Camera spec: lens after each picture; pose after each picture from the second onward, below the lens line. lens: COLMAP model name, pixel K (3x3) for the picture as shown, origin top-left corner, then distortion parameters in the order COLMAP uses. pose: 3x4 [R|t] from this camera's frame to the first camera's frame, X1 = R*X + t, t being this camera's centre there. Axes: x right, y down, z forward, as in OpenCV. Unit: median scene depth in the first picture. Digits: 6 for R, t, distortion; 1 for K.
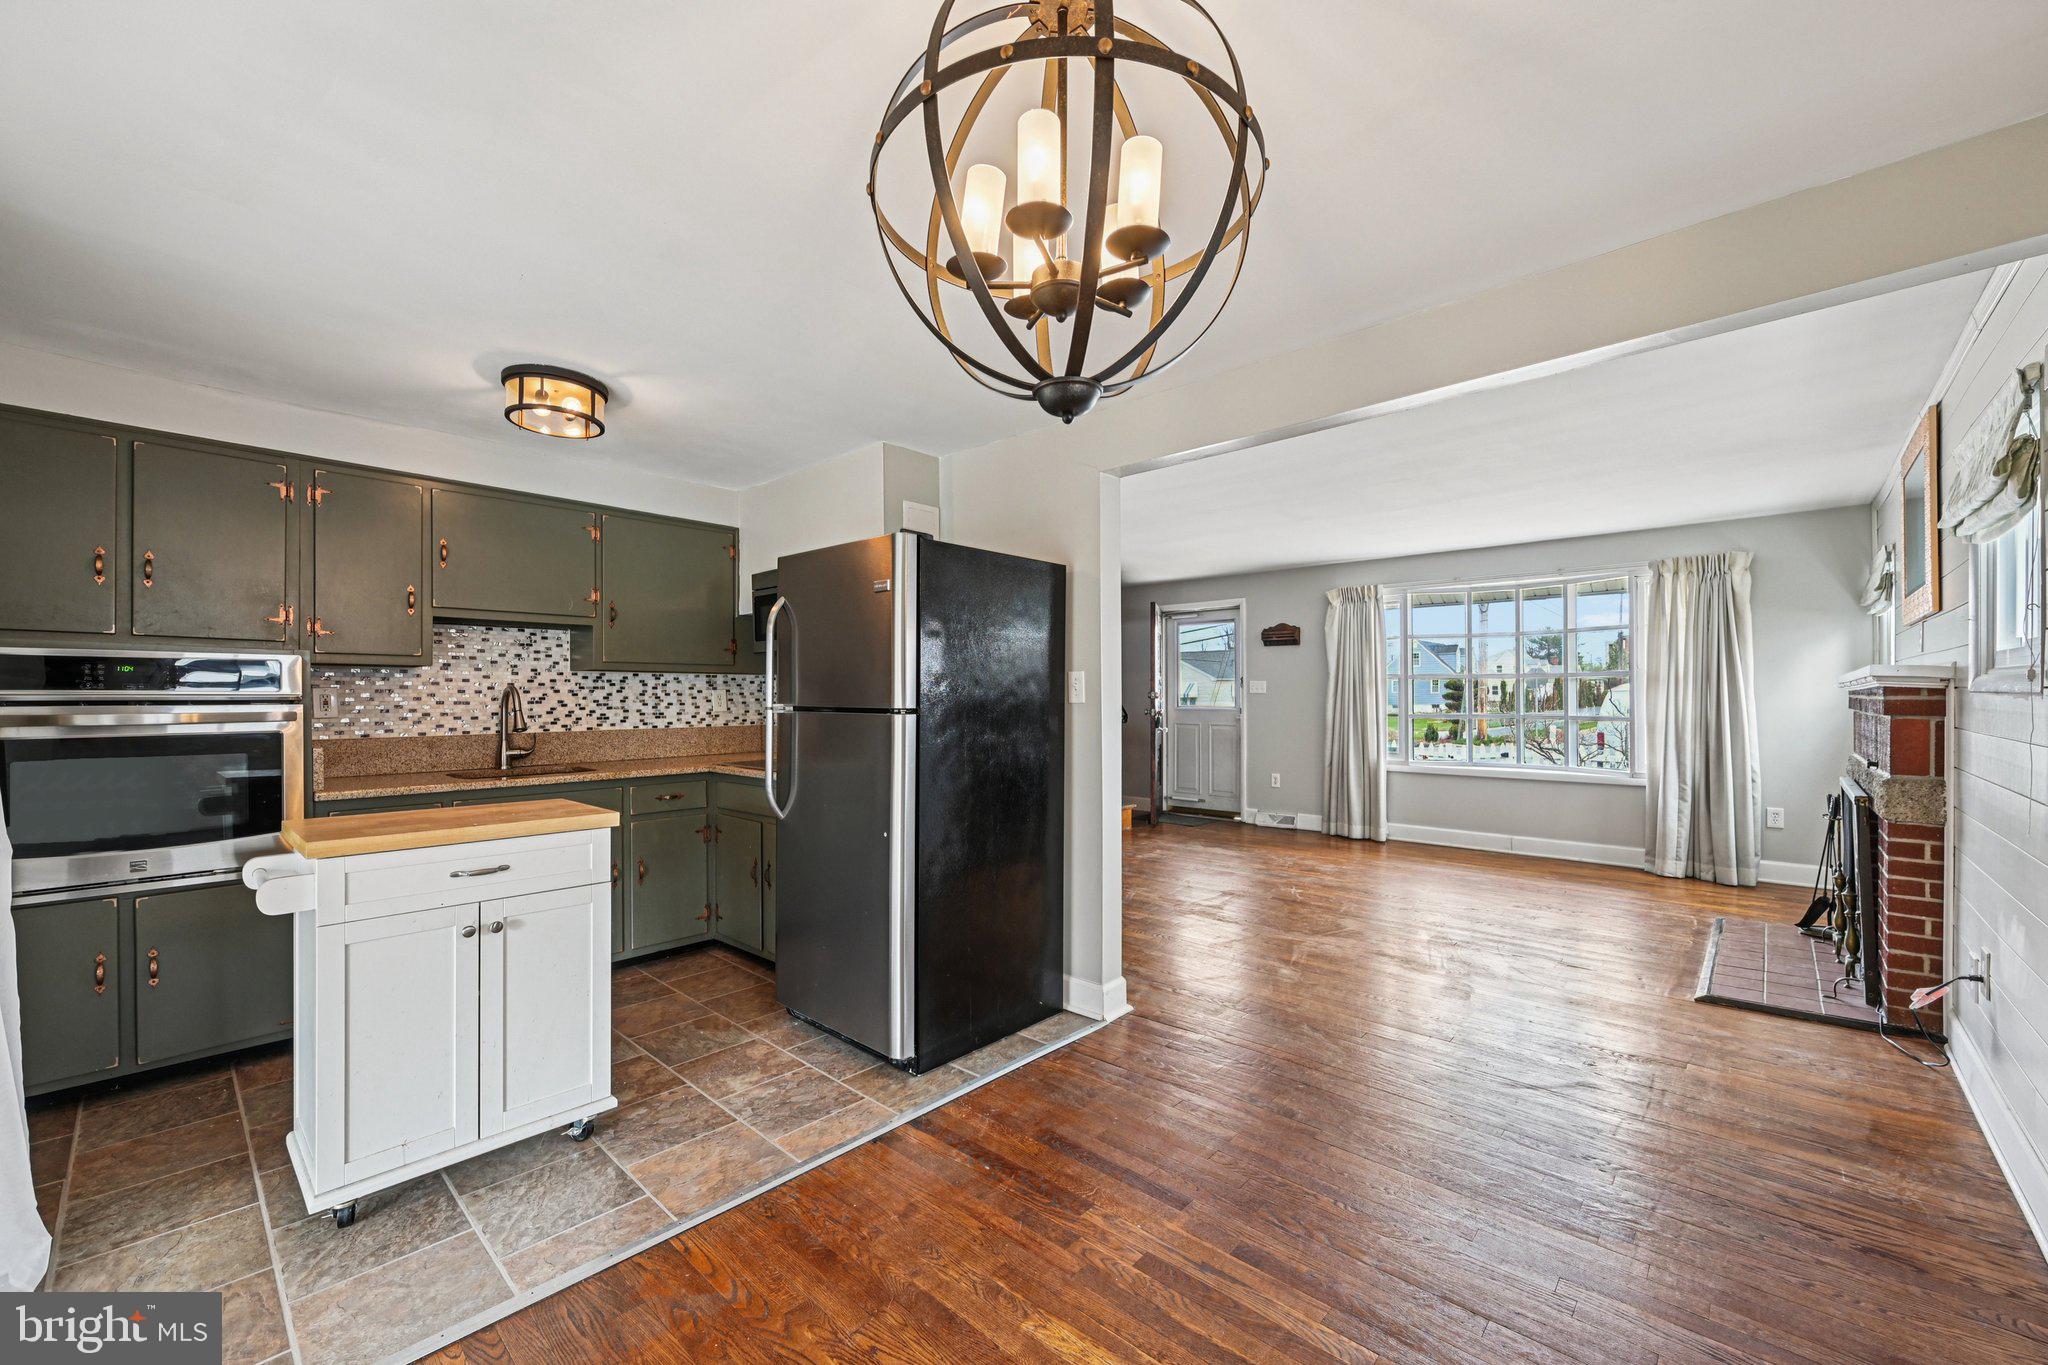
lens RADIAL K [[810.9, 0, 1023.4], [0, 810.9, 696.9], [0, 0, 1]] dist [-0.001802, 0.000031]
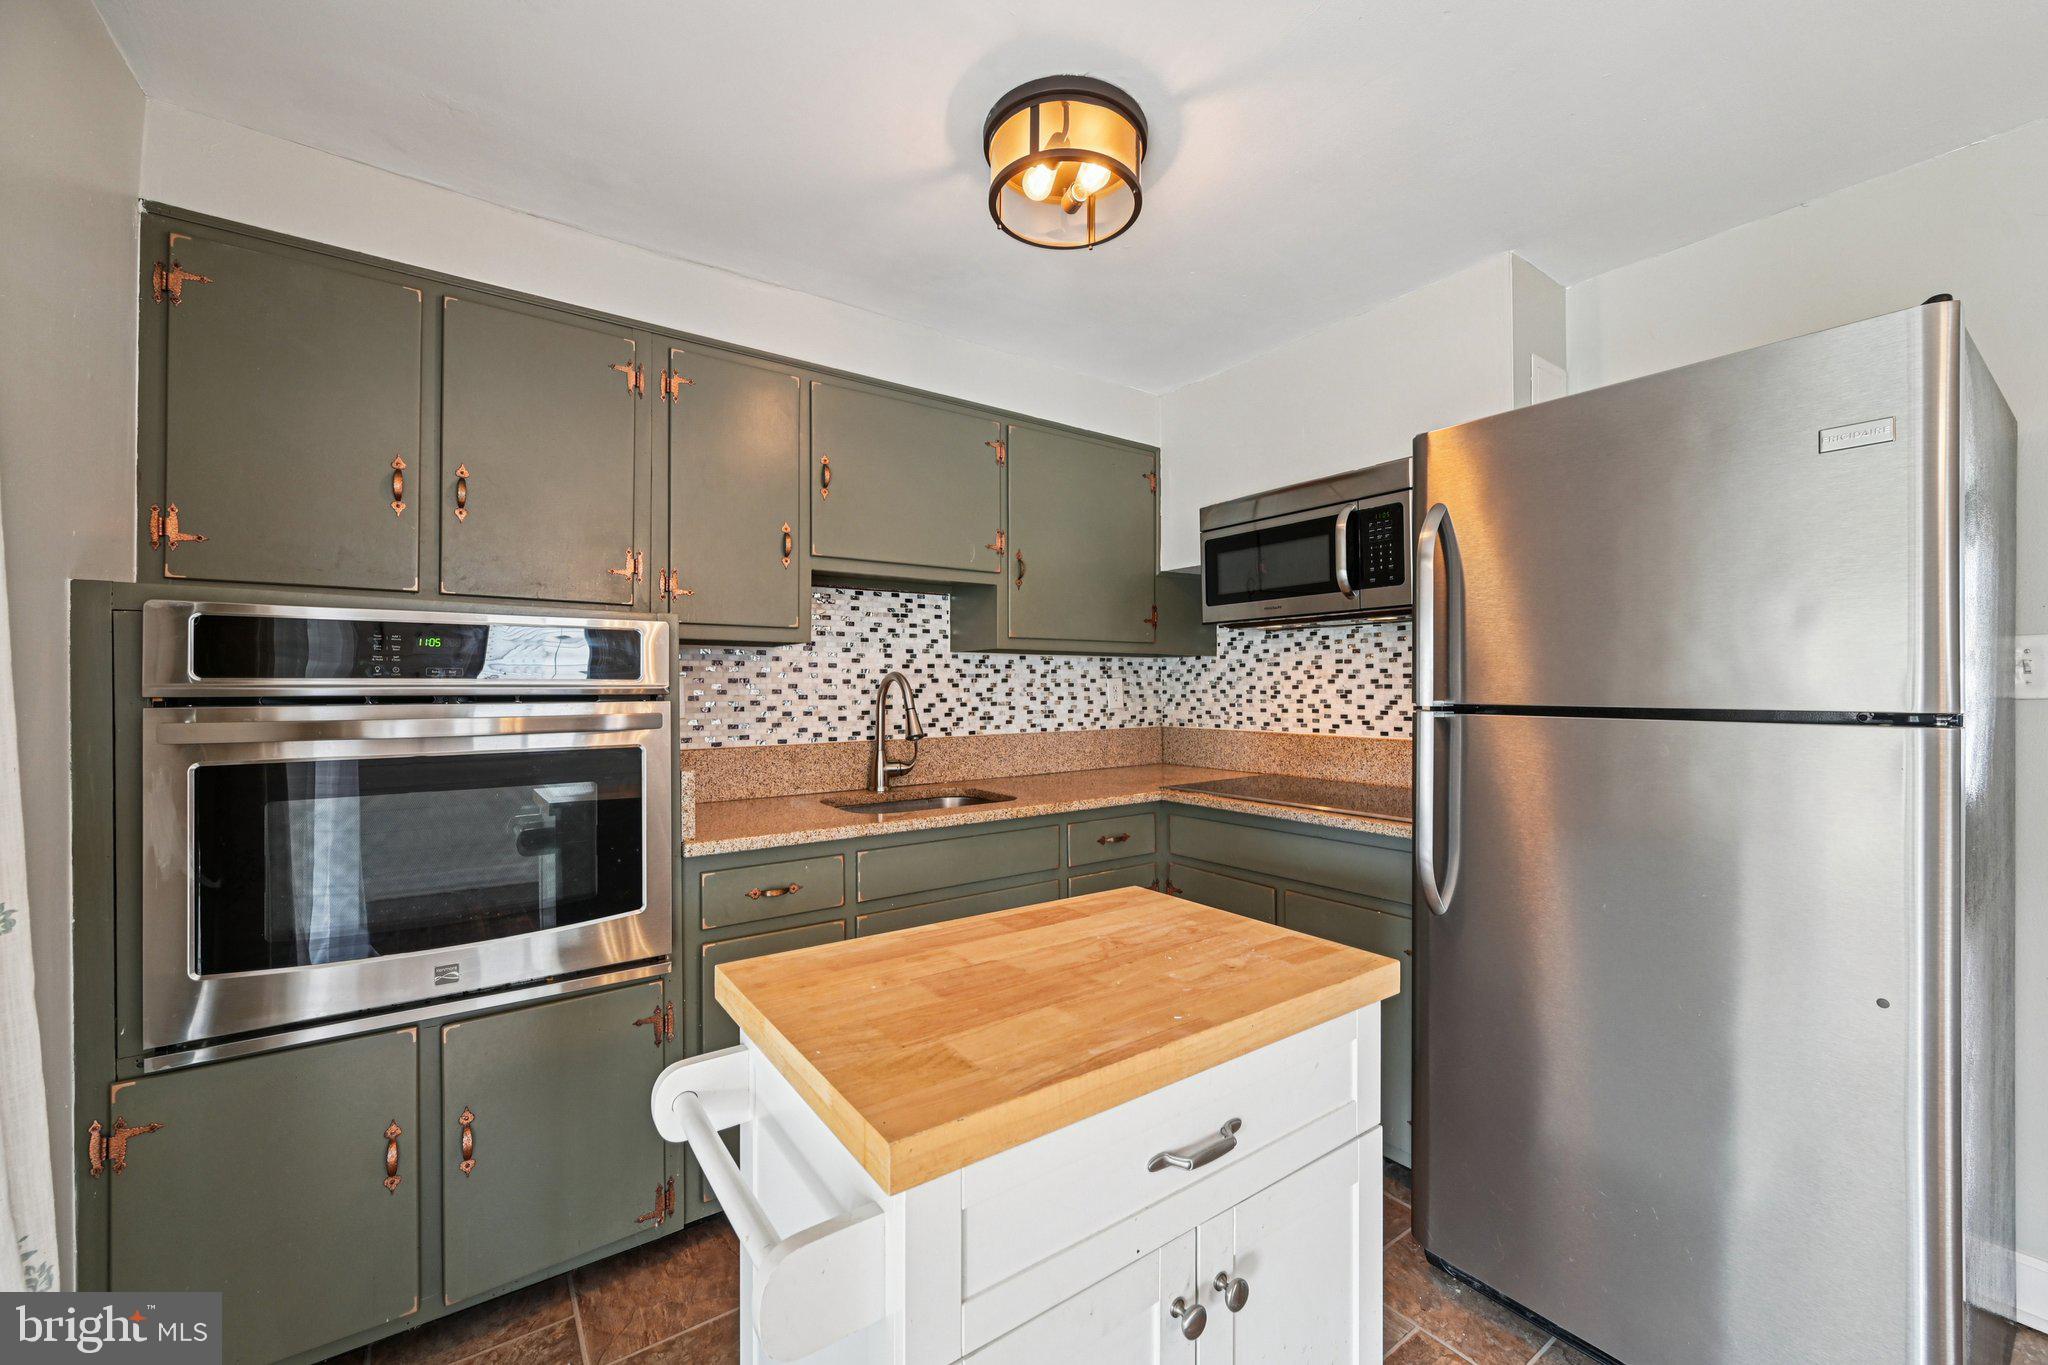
lens RADIAL K [[810.9, 0, 1033.4], [0, 810.9, 681.4], [0, 0, 1]] dist [-0.001802, 0.000031]
pose [[0.979320, -0.003297, -0.202293, -0.330538], [0.001670, 0.999965, -0.008213, -0.000252], [0.202313, 0.007706, 0.979291, 0.301745]]
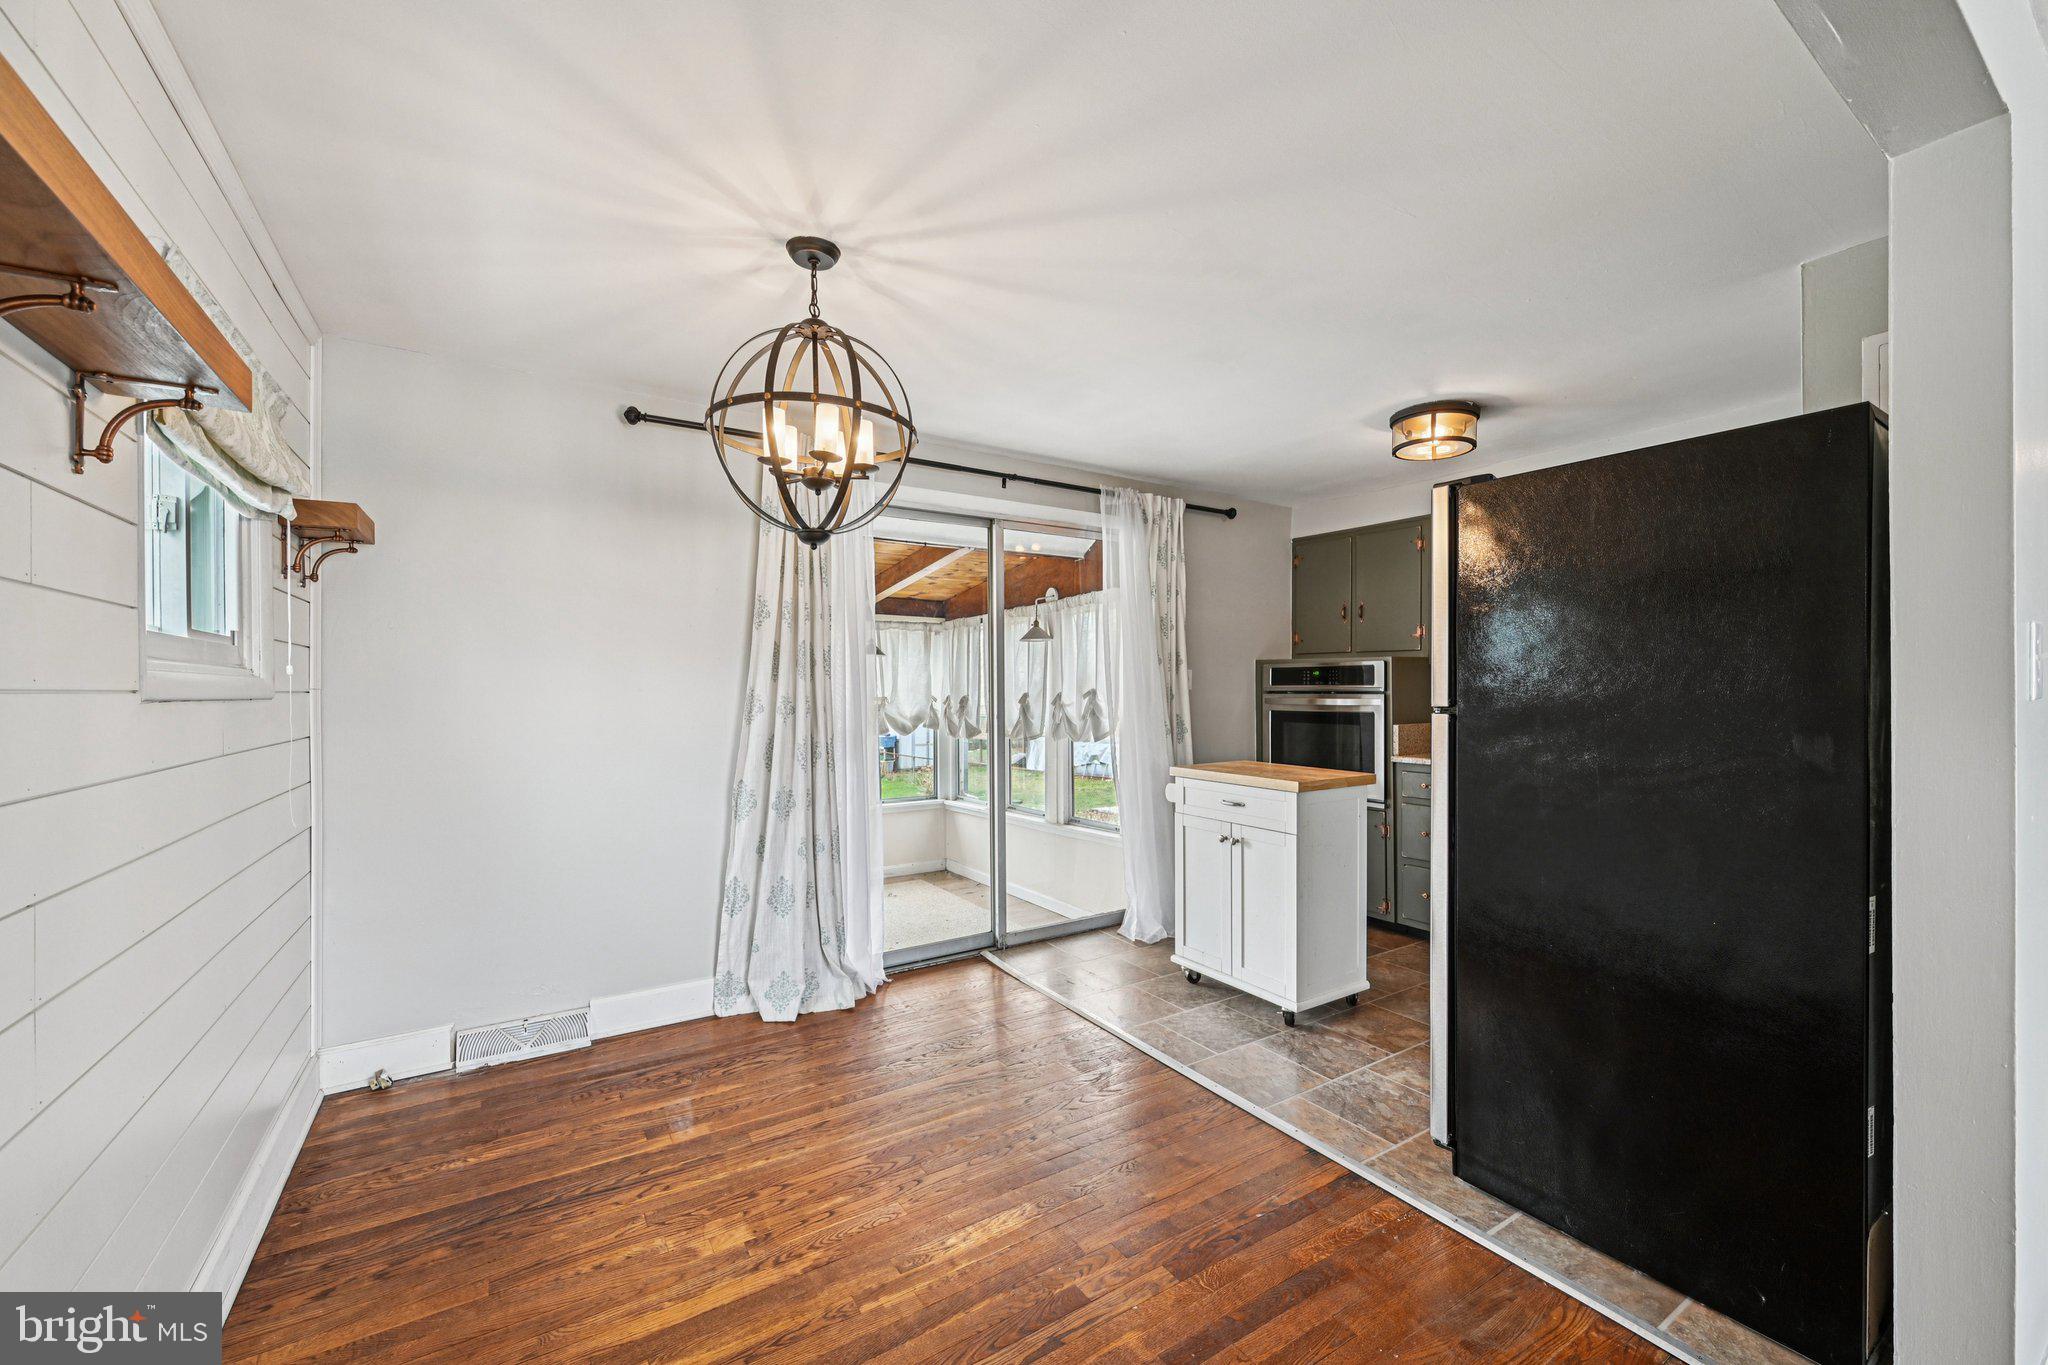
lens RADIAL K [[810.9, 0, 1040.1], [0, 810.9, 693.3], [0, 0, 1]] dist [-0.001802, 0.000031]
pose [[-0.241586, 0.008014, -0.970346, 0.453773], [0.002386, 0.999968, 0.007664, -0.003331], [0.970377, -0.000464, -0.241597, 0.504673]]
